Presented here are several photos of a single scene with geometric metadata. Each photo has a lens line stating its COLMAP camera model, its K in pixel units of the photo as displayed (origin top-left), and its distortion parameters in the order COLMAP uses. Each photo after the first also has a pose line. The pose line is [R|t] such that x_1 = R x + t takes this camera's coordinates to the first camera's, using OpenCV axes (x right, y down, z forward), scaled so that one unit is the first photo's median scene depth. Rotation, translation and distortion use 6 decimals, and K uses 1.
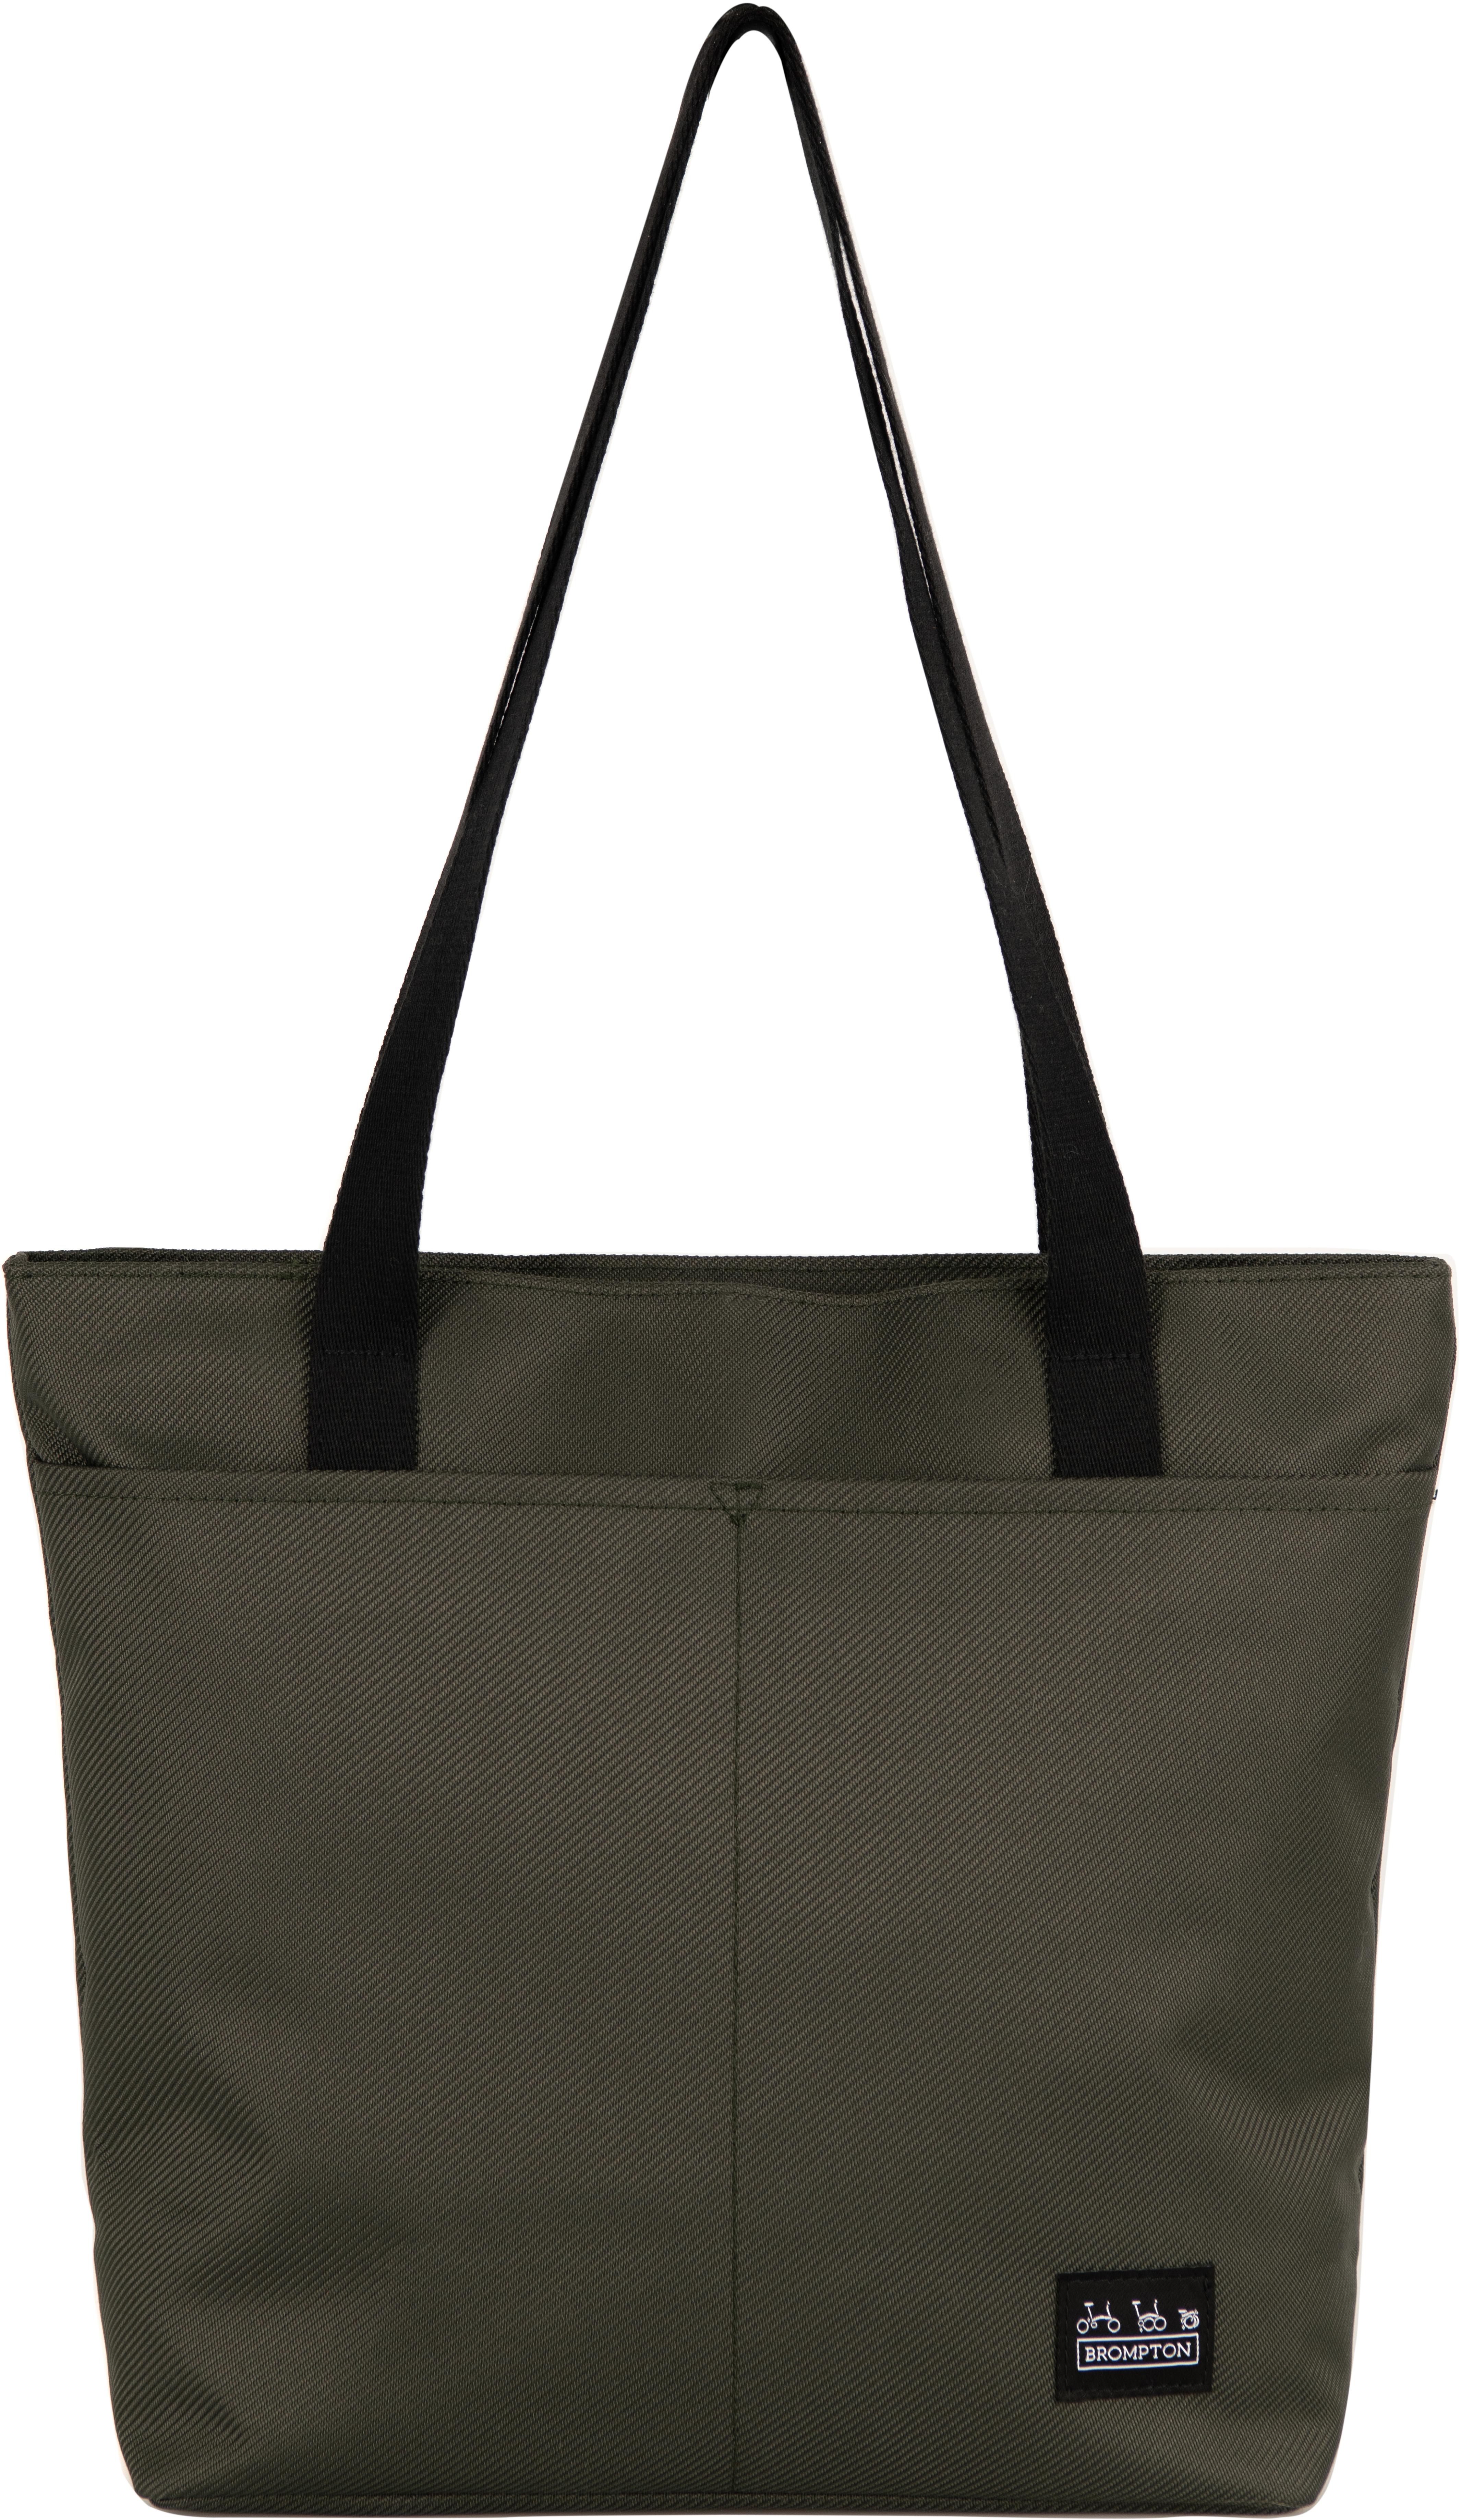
lens RADIAL K [[5747.5, 0, 659.5], [0, 5747.5, 1013.1], [0, 0, 1]] dist [0.073629, 0.000000]
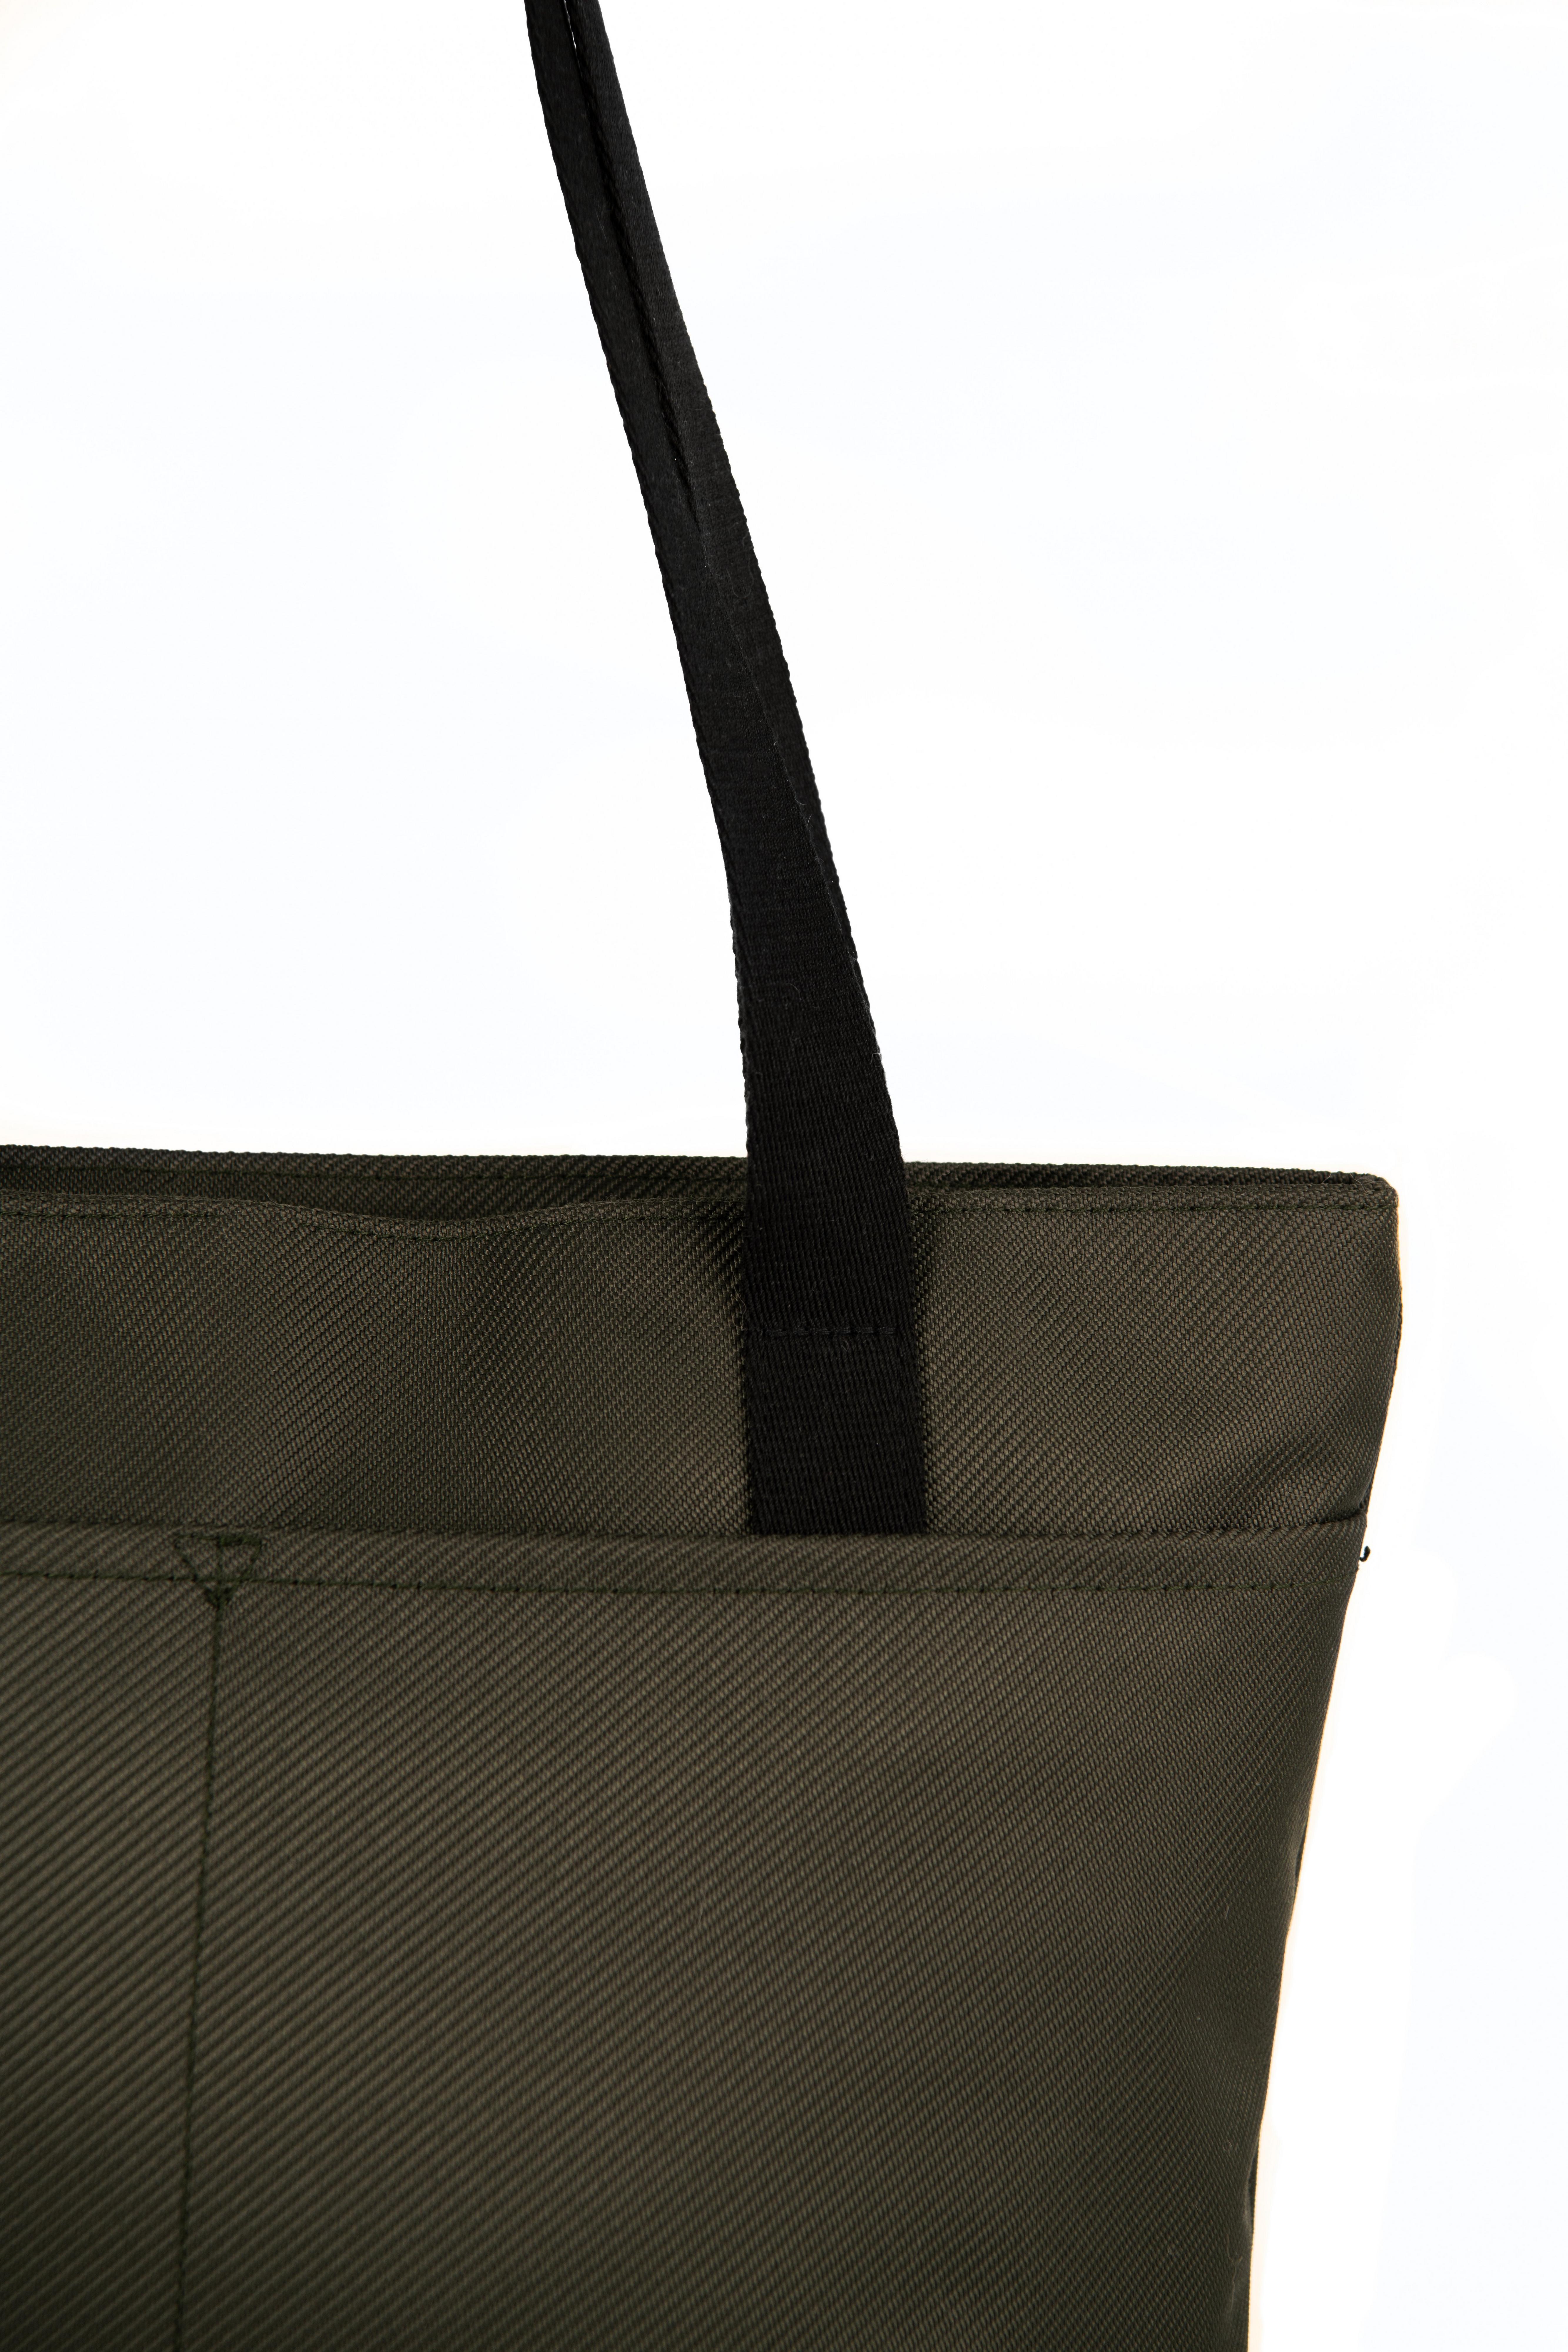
lens RADIAL K [[4777.1, 0, 804.7], [0, 4777.1, 1169.2], [0, 0, 1]] dist [0.263729, 0.000000]
pose [[0.998767, 0.018738, 0.045974, 0.049725], [-0.021275, 0.998242, 0.055323, 0.014311], [-0.044856, -0.056232, 0.997410, 0.489679]]
